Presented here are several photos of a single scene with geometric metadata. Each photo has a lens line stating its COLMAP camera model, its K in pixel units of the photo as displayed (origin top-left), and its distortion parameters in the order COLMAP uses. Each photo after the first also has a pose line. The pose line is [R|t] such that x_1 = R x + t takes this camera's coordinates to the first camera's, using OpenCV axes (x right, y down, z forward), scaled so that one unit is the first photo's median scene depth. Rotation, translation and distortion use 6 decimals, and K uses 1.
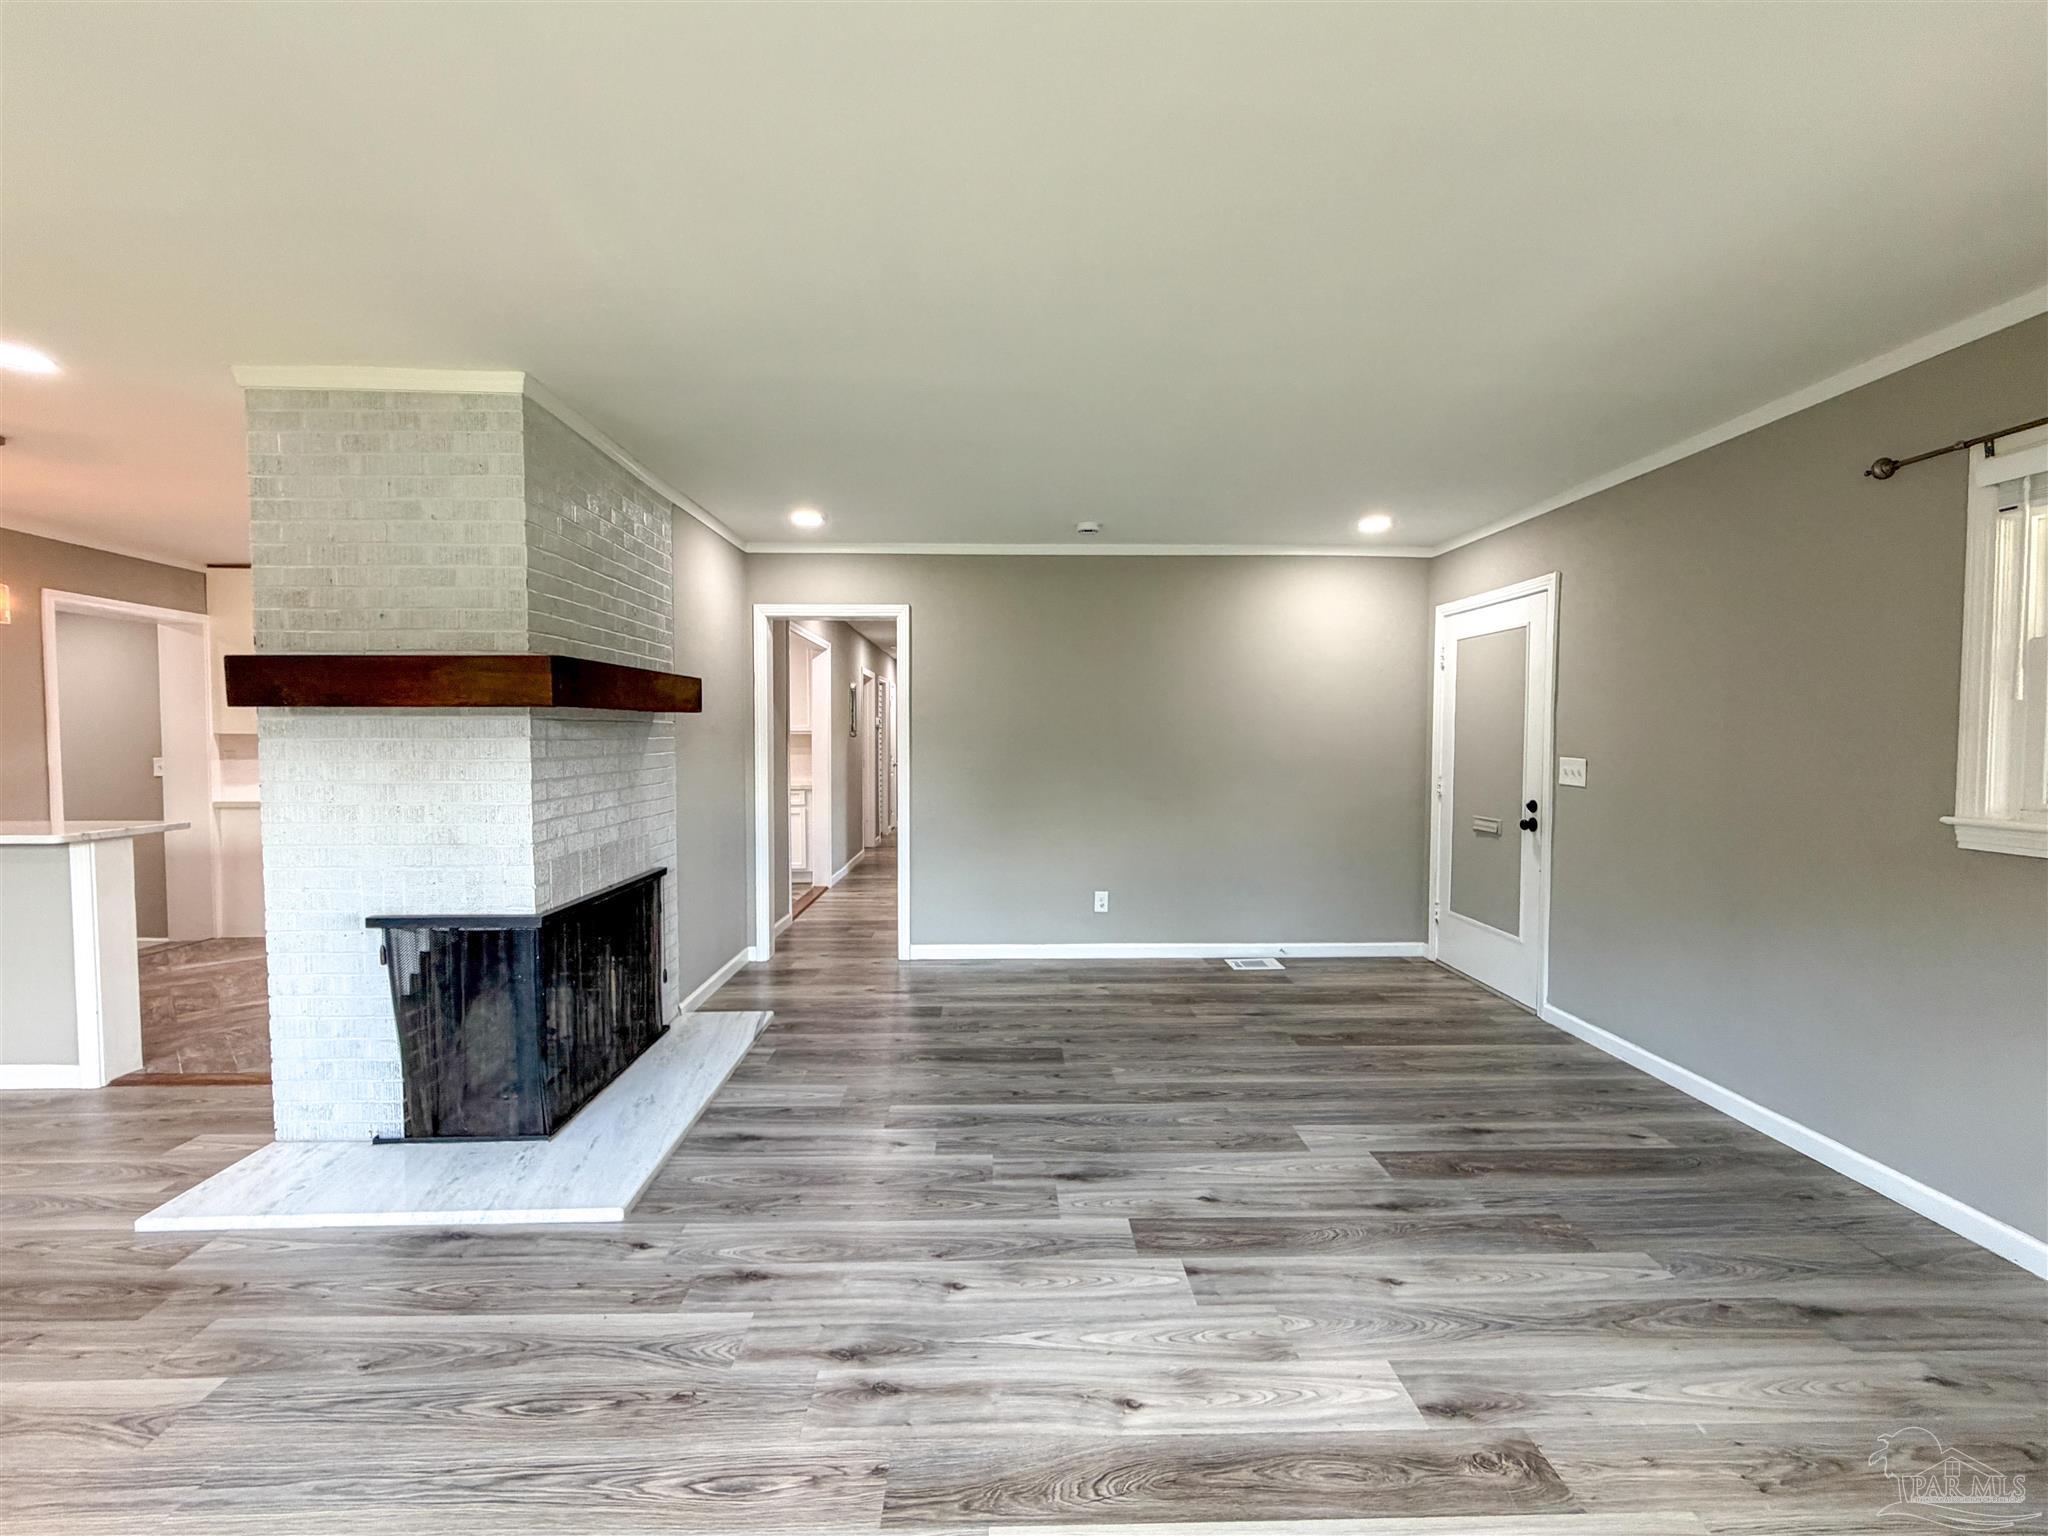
lens RADIAL K [[833.3, 0, 1033.8], [0, 833.3, 764.7], [0, 0, 1]] dist [-0.002655, 0.000880]
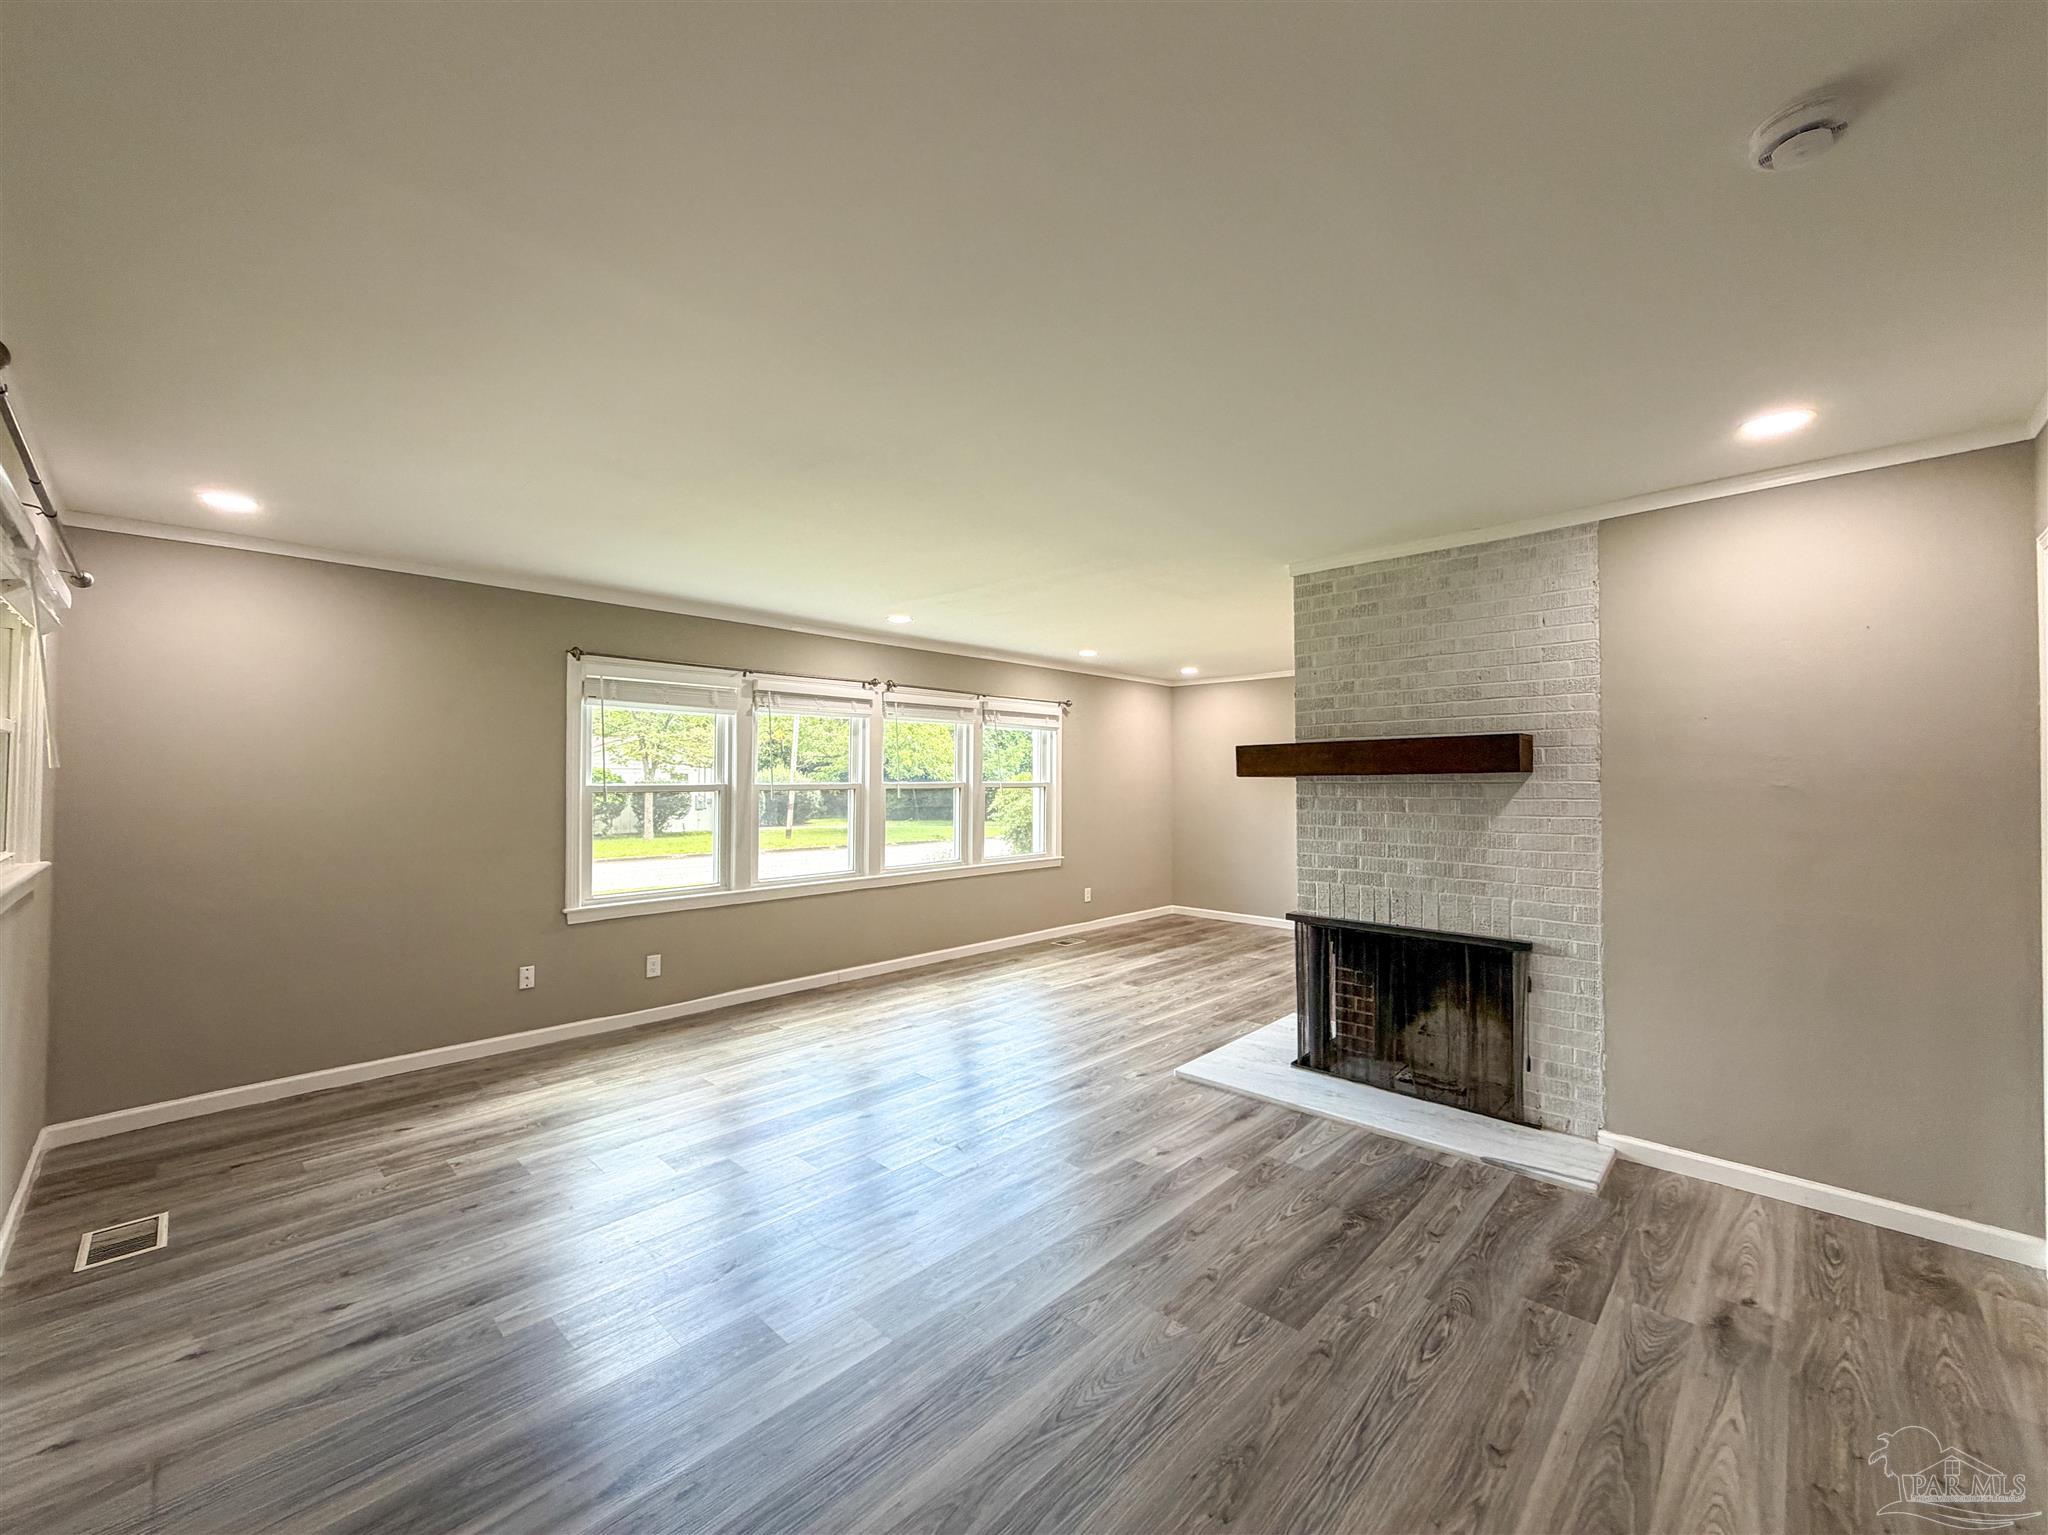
lens RADIAL K [[833.3, 0, 1007.4], [0, 833.3, 762.3], [0, 0, 1]] dist [-0.002655, 0.000880]
pose [[-0.738985, -0.017208, -0.673502, 0.817110], [-0.026549, 0.999641, 0.003588, -0.085644], [0.673199, 0.020532, -0.739176, 1.773701]]
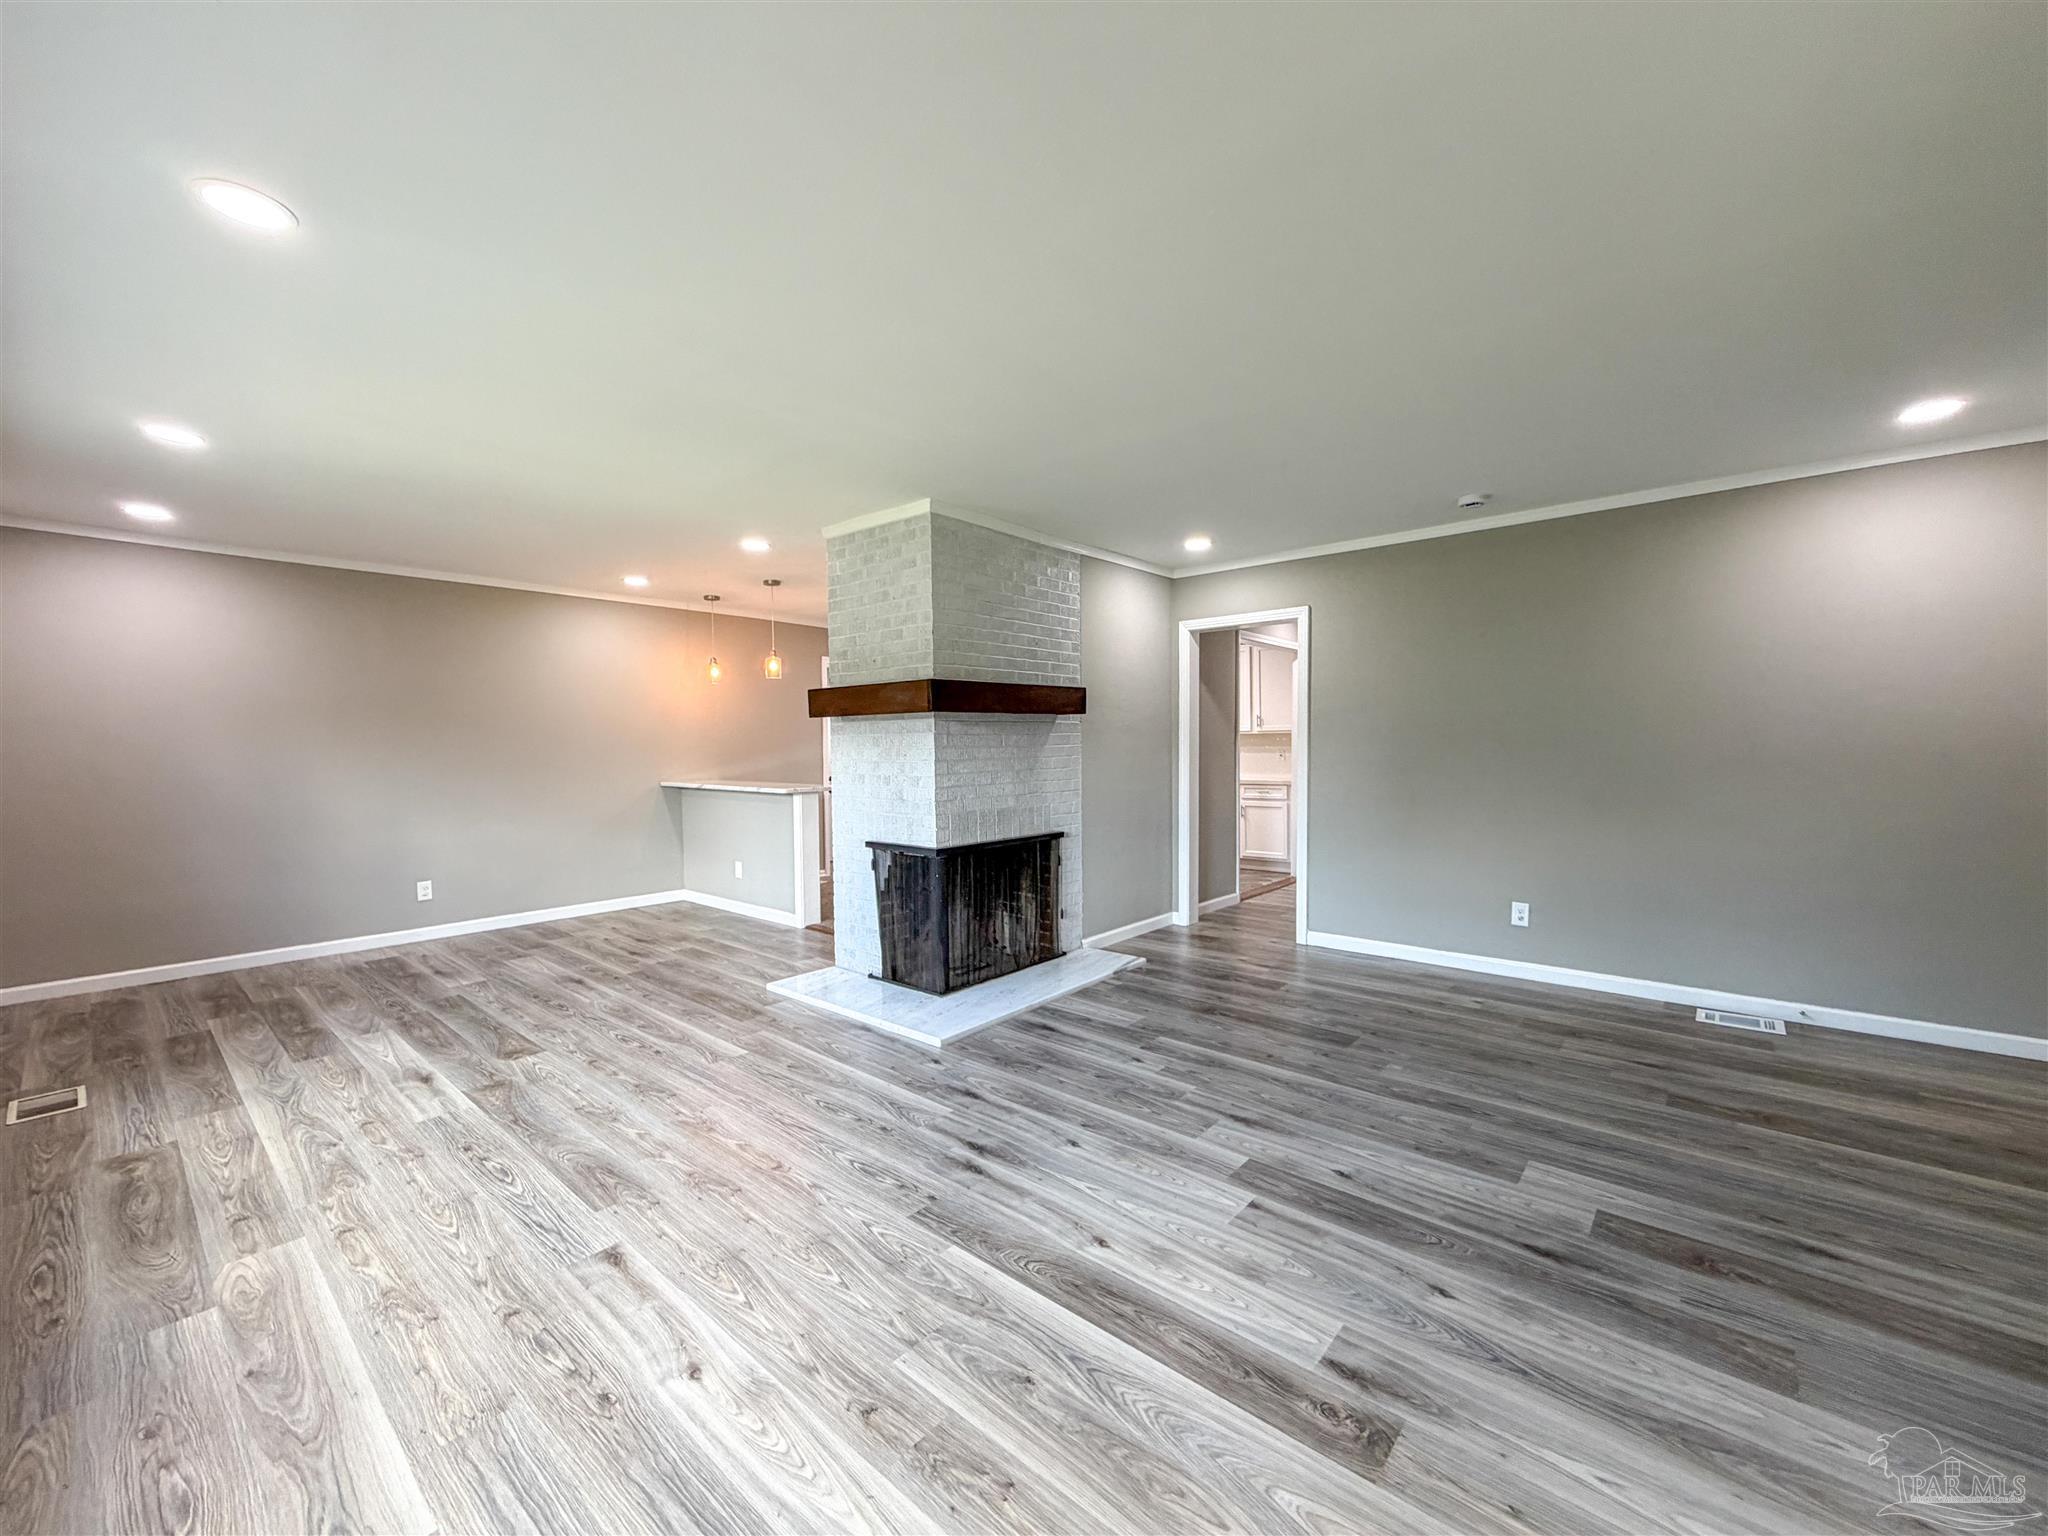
lens RADIAL K [[833.3, 0, 1029.9], [0, 833.3, 763.4], [0, 0, 1]] dist [-0.002655, 0.000880]
pose [[0.733842, 0.008671, -0.679265, 0.576279], [-0.013861, 0.999901, -0.002212, 0.025553], [0.679179, 0.011038, 0.733890, -0.011527]]
